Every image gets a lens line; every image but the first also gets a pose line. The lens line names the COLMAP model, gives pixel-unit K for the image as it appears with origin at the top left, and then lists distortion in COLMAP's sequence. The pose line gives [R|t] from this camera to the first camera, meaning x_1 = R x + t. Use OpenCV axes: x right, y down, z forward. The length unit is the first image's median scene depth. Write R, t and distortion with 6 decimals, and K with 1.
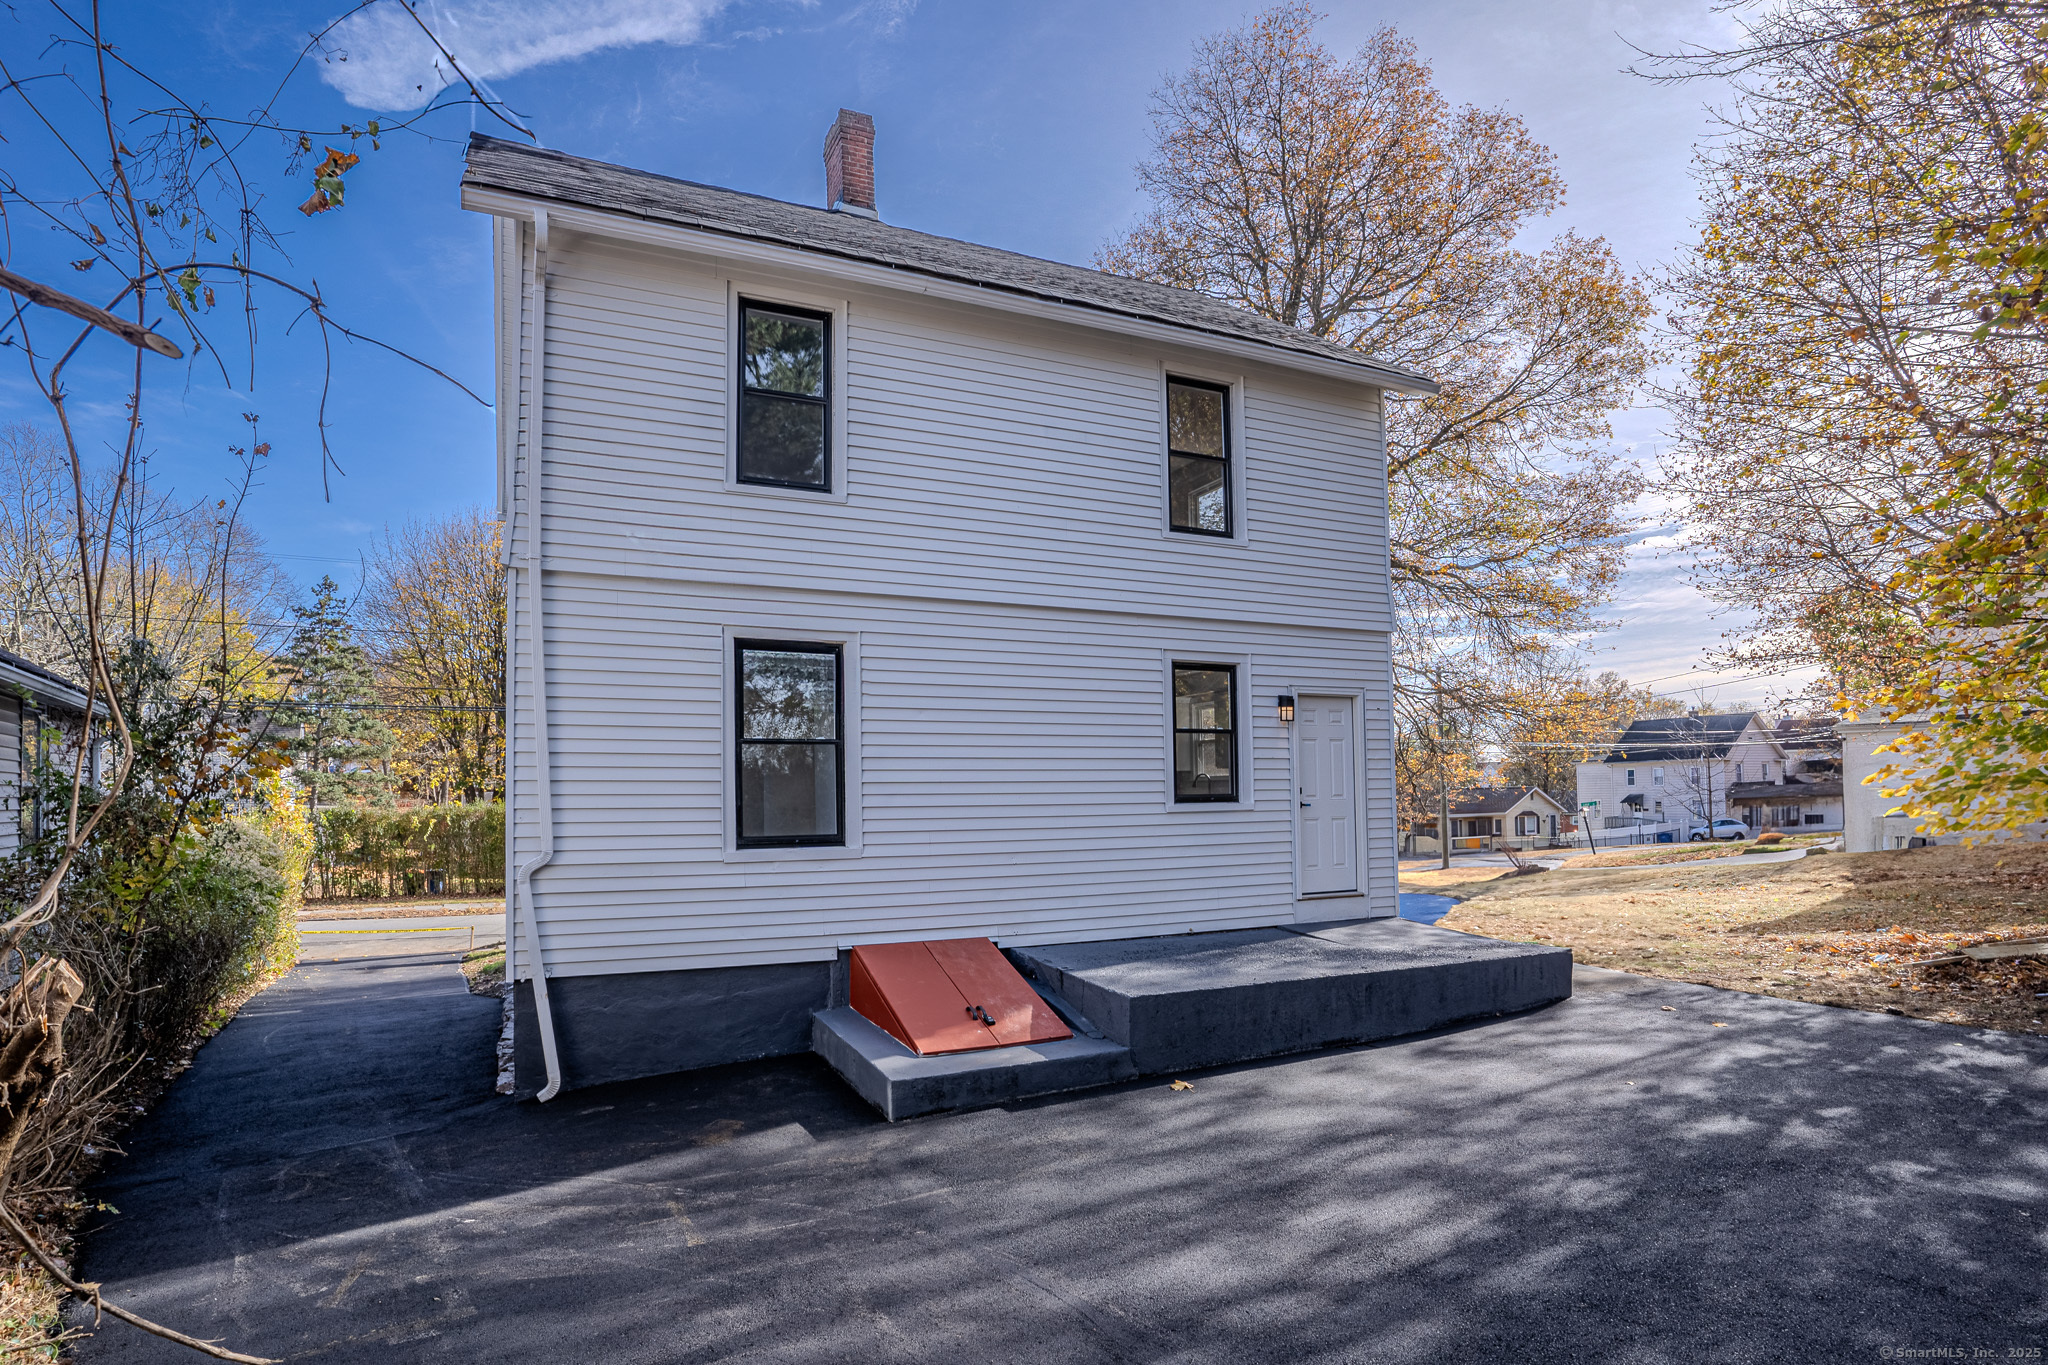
lens RADIAL K [[1008.0, 0, 1044.2], [0, 1008.0, 772.5], [0, 0, 1]] dist [0.006365, 0.000503]
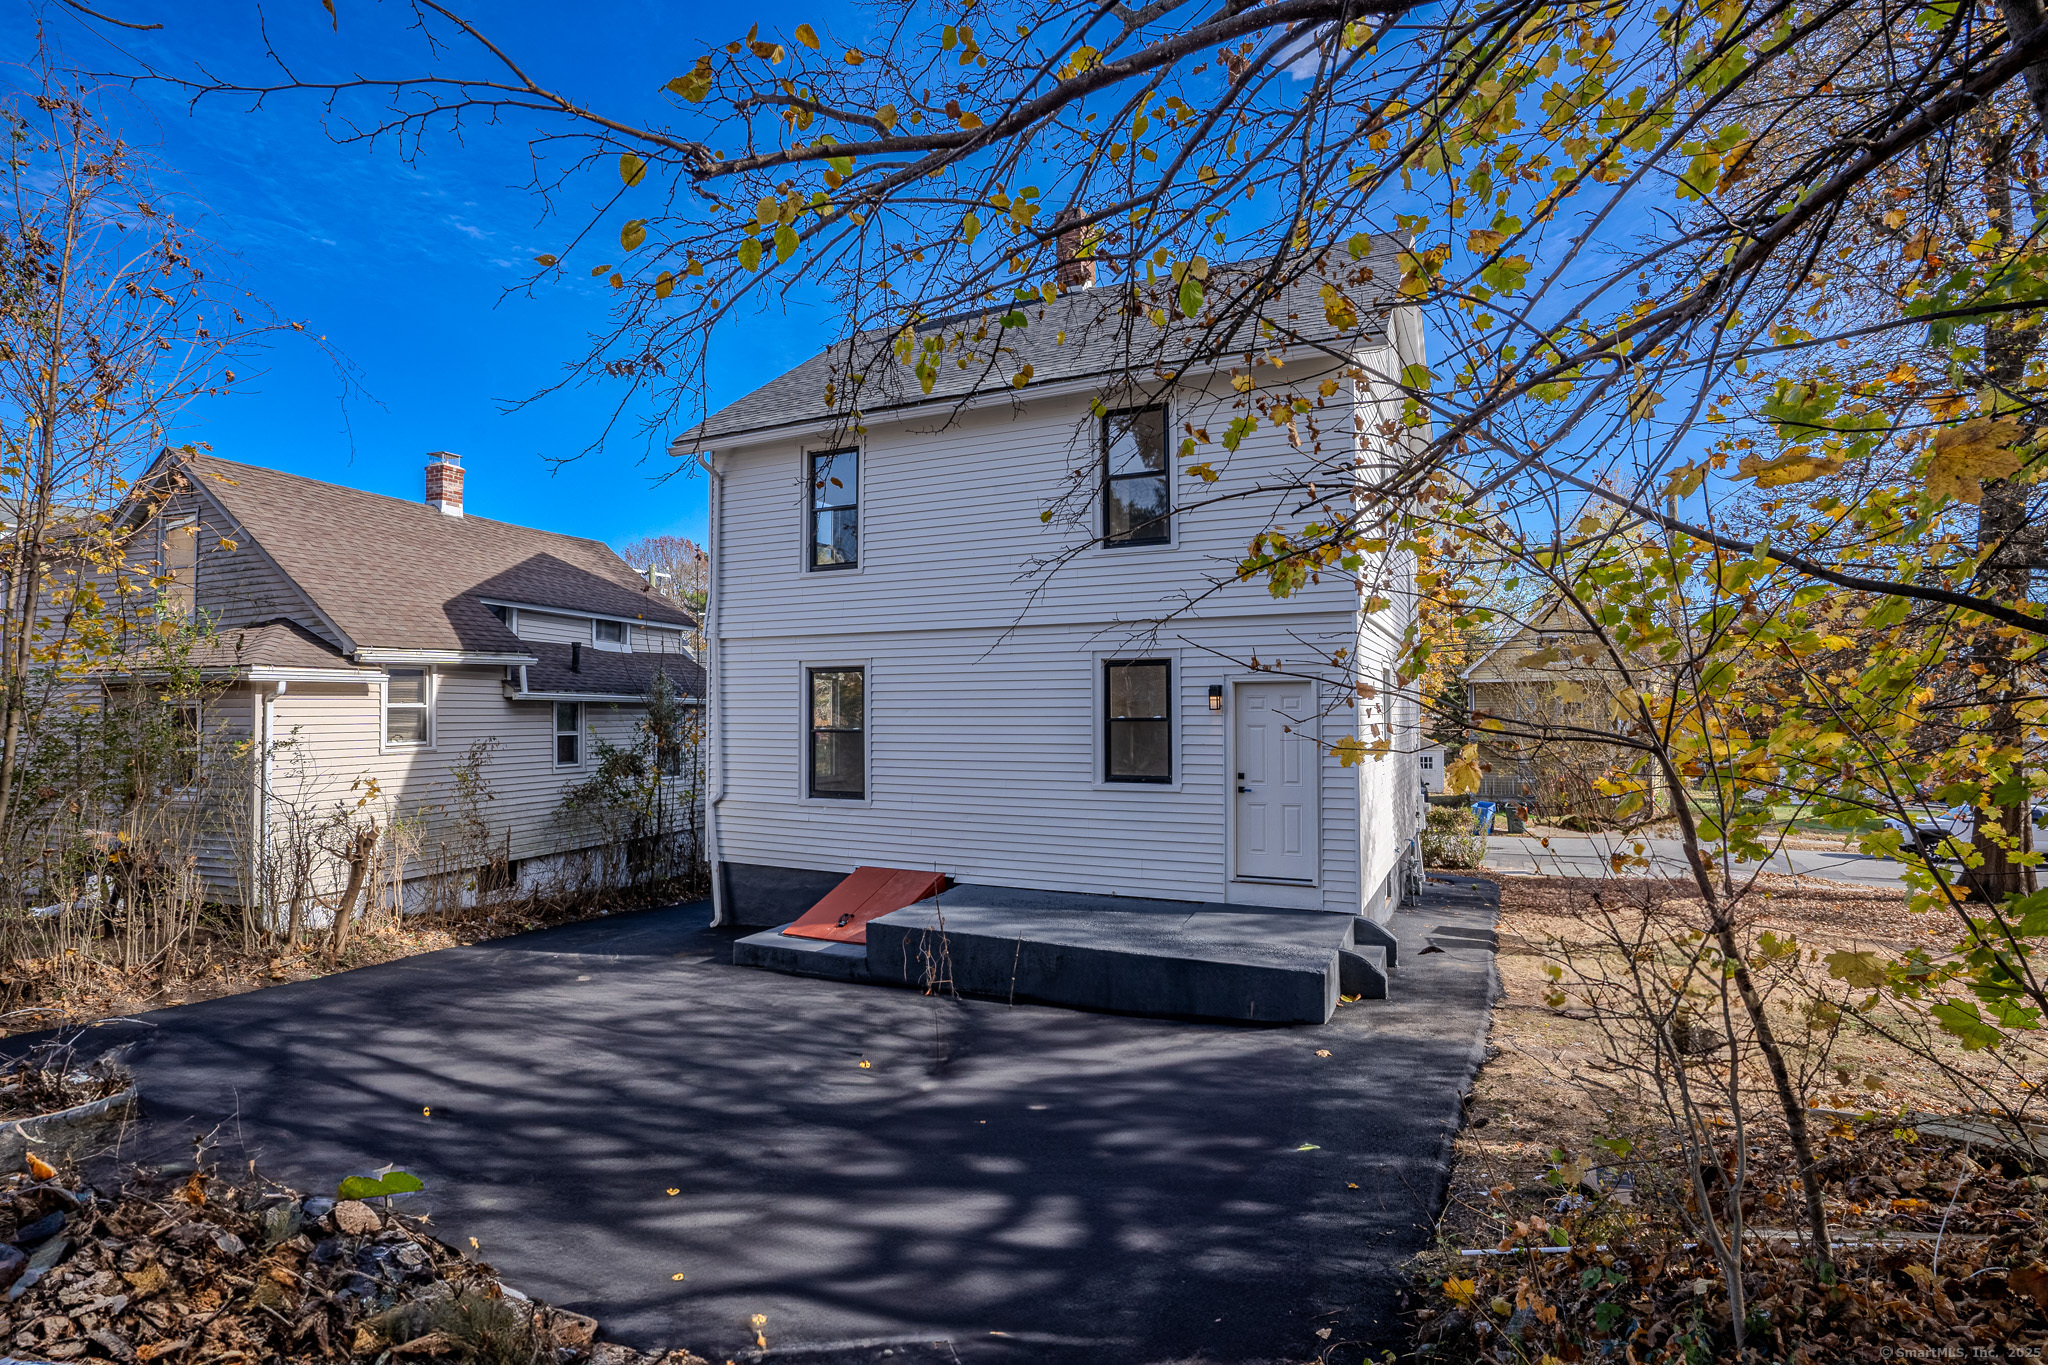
lens RADIAL K [[1008.0, 0, 1027.2], [0, 1008.0, 686.8], [0, 0, 1]] dist [0.006365, 0.000503]
pose [[0.655461, -0.004238, -0.755217, 1.070413], [0.015615, 0.999847, 0.007942, -0.102012], [0.755068, -0.016999, 0.655426, 0.189855]]
